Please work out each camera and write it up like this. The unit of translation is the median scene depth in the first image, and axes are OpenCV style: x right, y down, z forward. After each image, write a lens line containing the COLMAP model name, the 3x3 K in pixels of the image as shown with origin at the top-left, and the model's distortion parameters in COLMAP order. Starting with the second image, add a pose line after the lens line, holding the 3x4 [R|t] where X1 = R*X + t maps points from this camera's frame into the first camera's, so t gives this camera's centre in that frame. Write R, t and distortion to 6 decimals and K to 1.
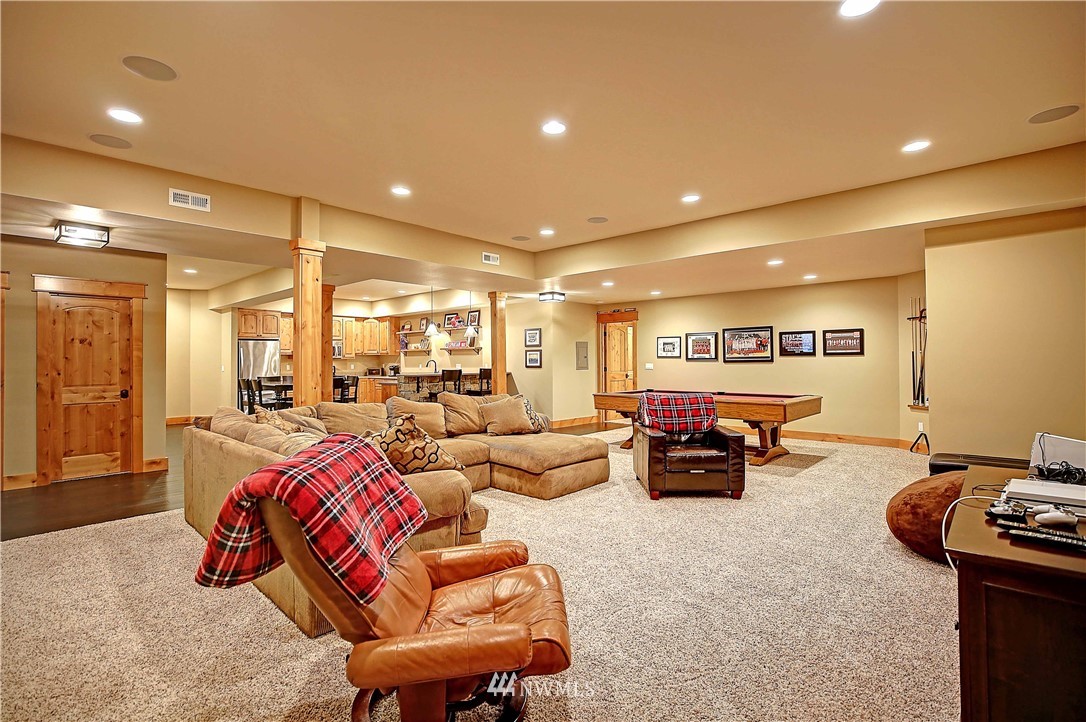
lens RADIAL K [[497.9, 0, 540.4], [0, 497.9, 361.2], [0, 0, 1]] dist [-0.024851, 0.005575]
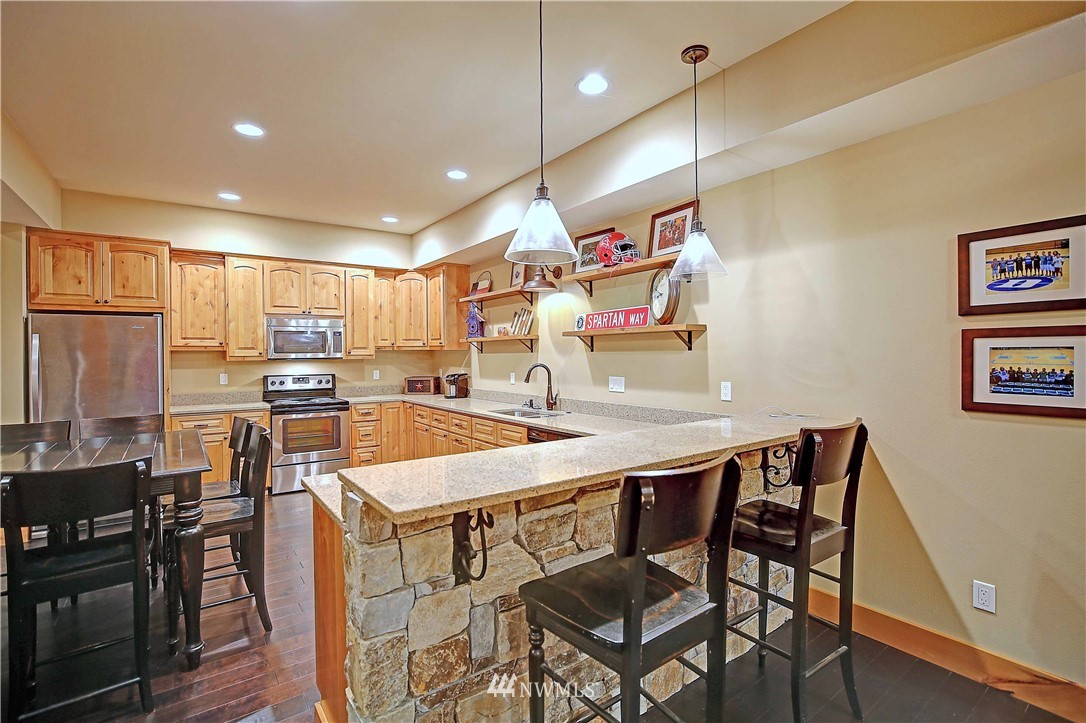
lens RADIAL K [[497.9, 0, 540.3], [0, 497.9, 358.6], [0, 0, 1]] dist [-0.024851, 0.005575]
pose [[0.977897, 0.000857, -0.209085, -0.130186], [0.001504, 0.999937, 0.011134, -0.009836], [0.209082, -0.011202, 0.977834, 0.591067]]
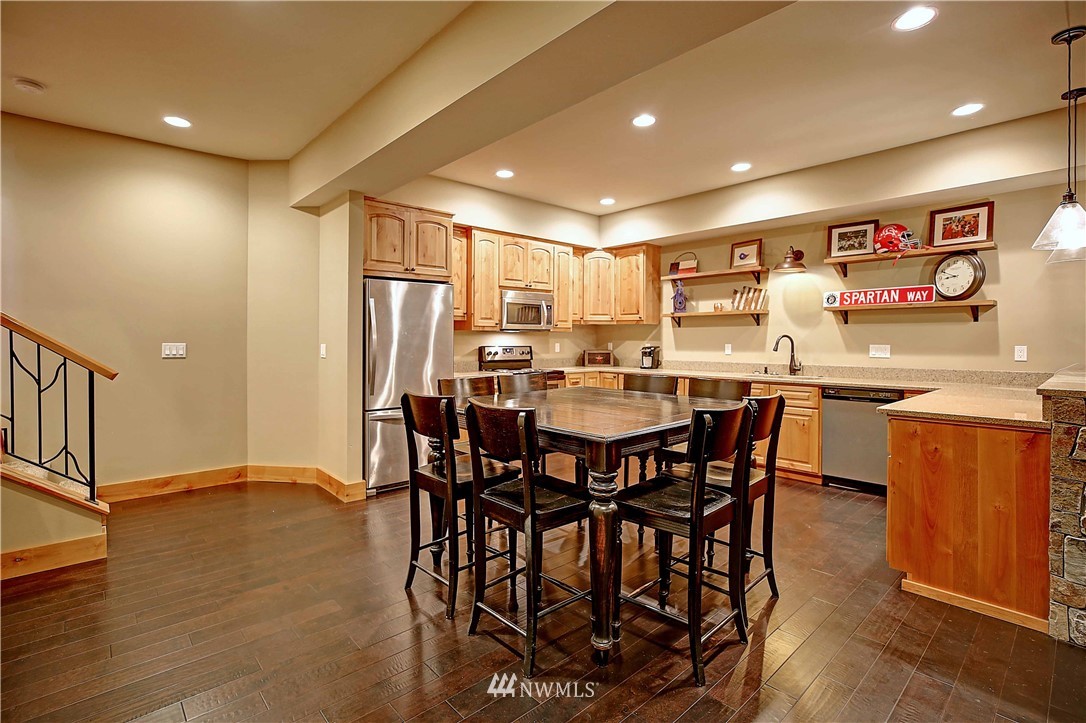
lens RADIAL K [[497.9, 0, 544.4], [0, 497.9, 335.6], [0, 0, 1]] dist [-0.024851, 0.005575]
pose [[0.996295, 0.006686, -0.085744, -0.363803], [-0.007006, 0.999970, -0.003431, 0.001067], [0.085719, 0.004019, 0.996311, 0.519762]]
